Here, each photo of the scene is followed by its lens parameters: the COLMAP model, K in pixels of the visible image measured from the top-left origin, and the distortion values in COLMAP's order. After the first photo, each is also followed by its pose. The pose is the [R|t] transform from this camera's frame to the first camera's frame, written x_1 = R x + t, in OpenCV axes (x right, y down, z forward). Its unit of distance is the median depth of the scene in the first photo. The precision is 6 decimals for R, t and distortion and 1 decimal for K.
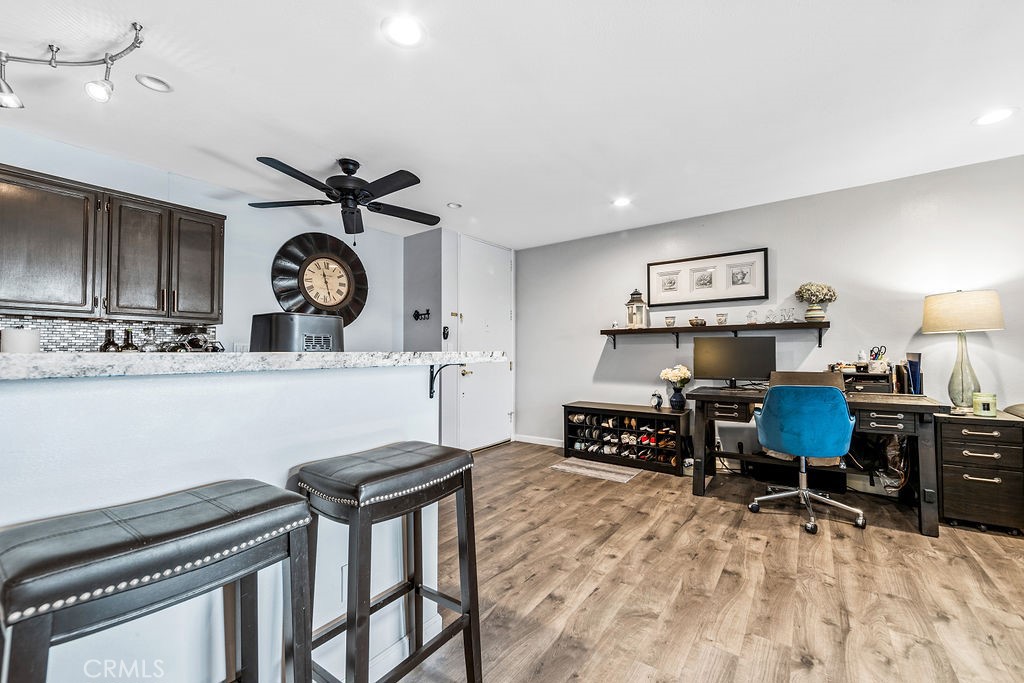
lens RADIAL K [[409.4, 0, 515.6], [0, 409.4, 343.6], [0, 0, 1]] dist [-0.001862, -0.002657]
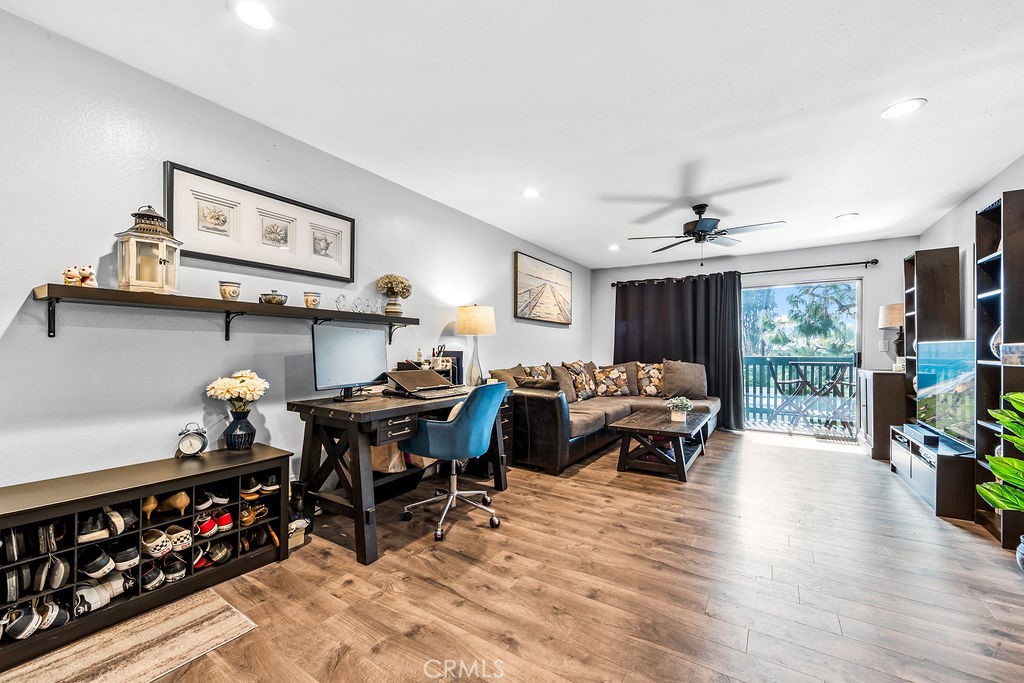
lens RADIAL K [[409.7, 0, 518.4], [0, 409.7, 355.9], [0, 0, 1]] dist [-0.000123, -0.000020]
pose [[-0.068197, -0.009569, 0.997626, -0.234391], [-0.029246, 0.999543, 0.007589, 0.020450], [-0.997243, -0.028659, -0.068446, 0.803560]]
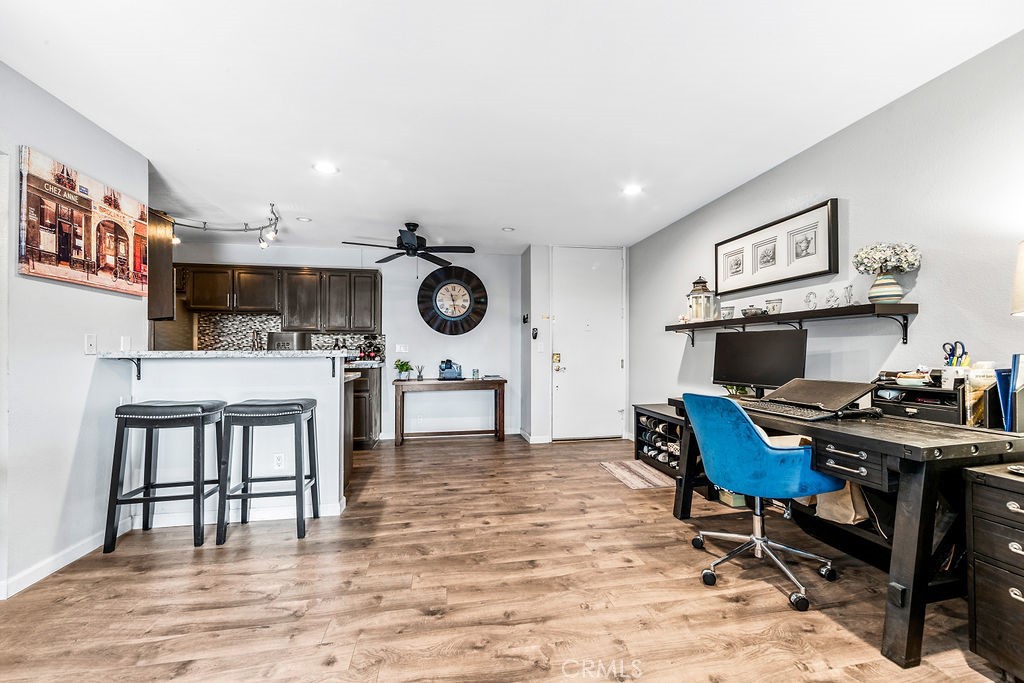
lens RADIAL K [[409.5, 0, 514.1], [0, 409.5, 351.6], [0, 0, 1]] dist [-0.000336, -0.000254]
pose [[0.720642, 0.004680, -0.693292, 0.783427], [0.013637, 0.999688, 0.020923, -0.000447], [0.693173, -0.024532, 0.720353, 0.148178]]
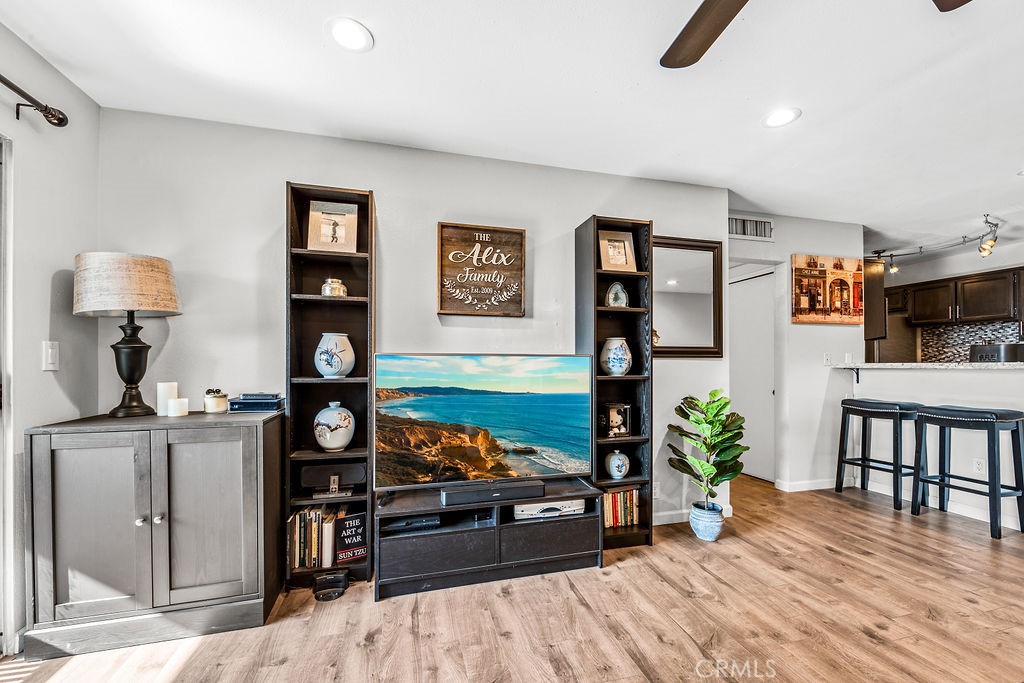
lens RADIAL K [[422.2, 0, 510.3], [0, 422.2, 359.9], [0, 0, 1]] dist [-0.002029, -0.000507]
pose [[-0.625274, 0.001573, -0.780404, 1.231694], [0.028196, 0.999391, -0.020577, -0.007108], [0.779896, -0.034871, -0.624937, 0.196300]]
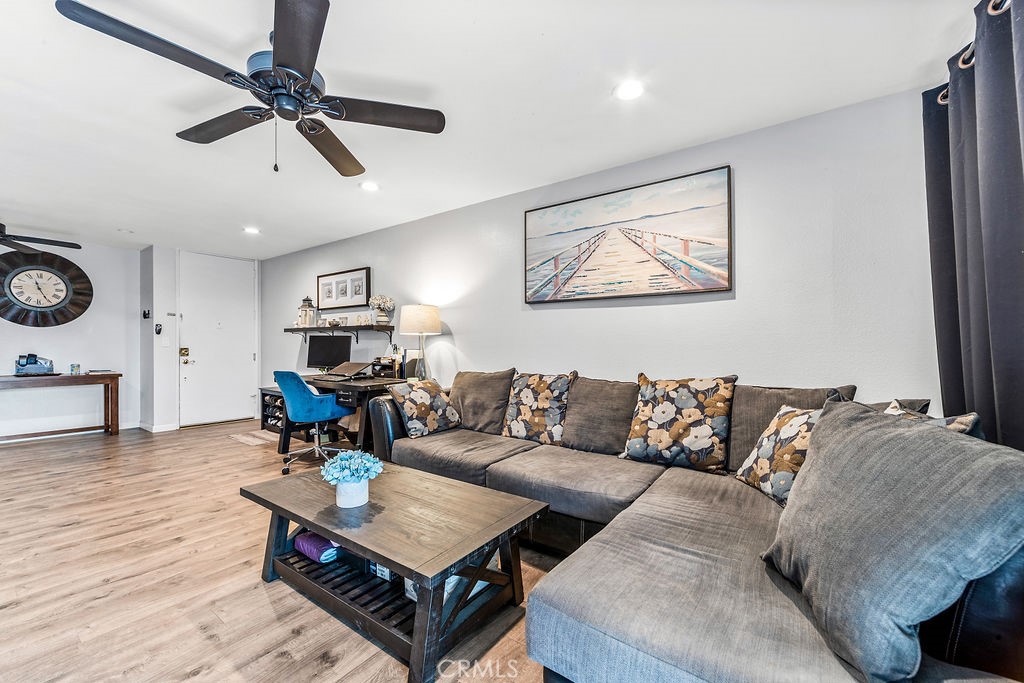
lens RADIAL K [[409.5, 0, 514.1], [0, 409.5, 351.6], [0, 0, 1]] dist [-0.000336, -0.000254]
pose [[0.999920, 0.012205, 0.003318, 1.191968], [-0.012309, 0.999375, 0.033147, -0.017075], [-0.002911, -0.033185, 0.999445, -0.333003]]
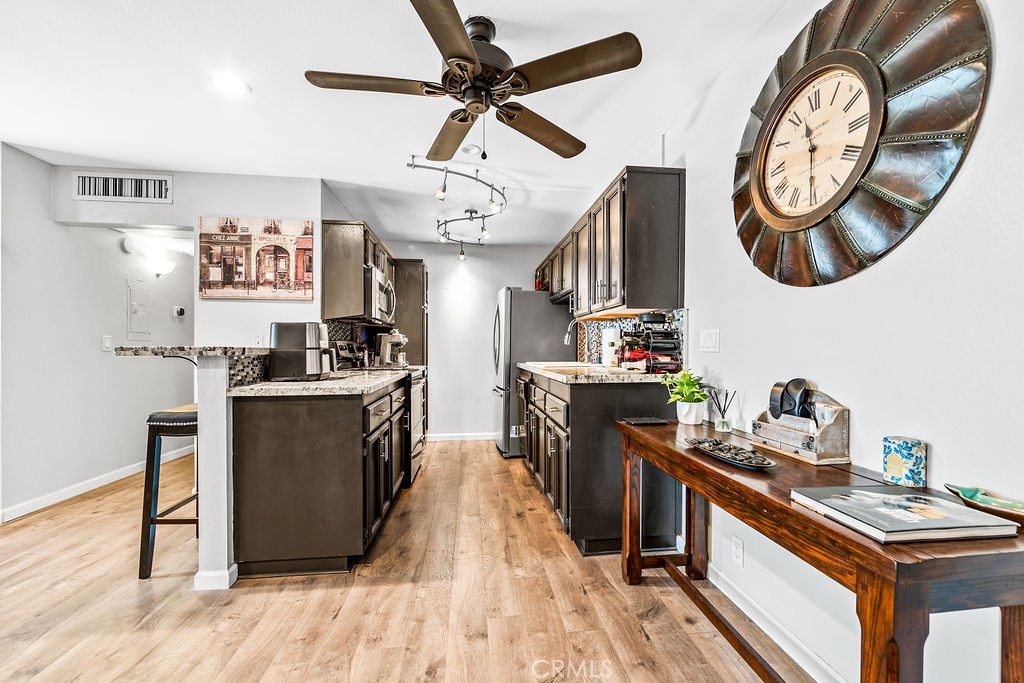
lens RADIAL K [[435.0, 0, 512.0], [0, 435.0, 341.5], [0, 0, 1]] dist [0.022477, -0.000746]
pose [[-0.749818, -0.003374, -0.661635, -0.012789], [0.018878, 0.999471, -0.026491, 0.028094], [0.661374, -0.032354, -0.749358, 1.307578]]
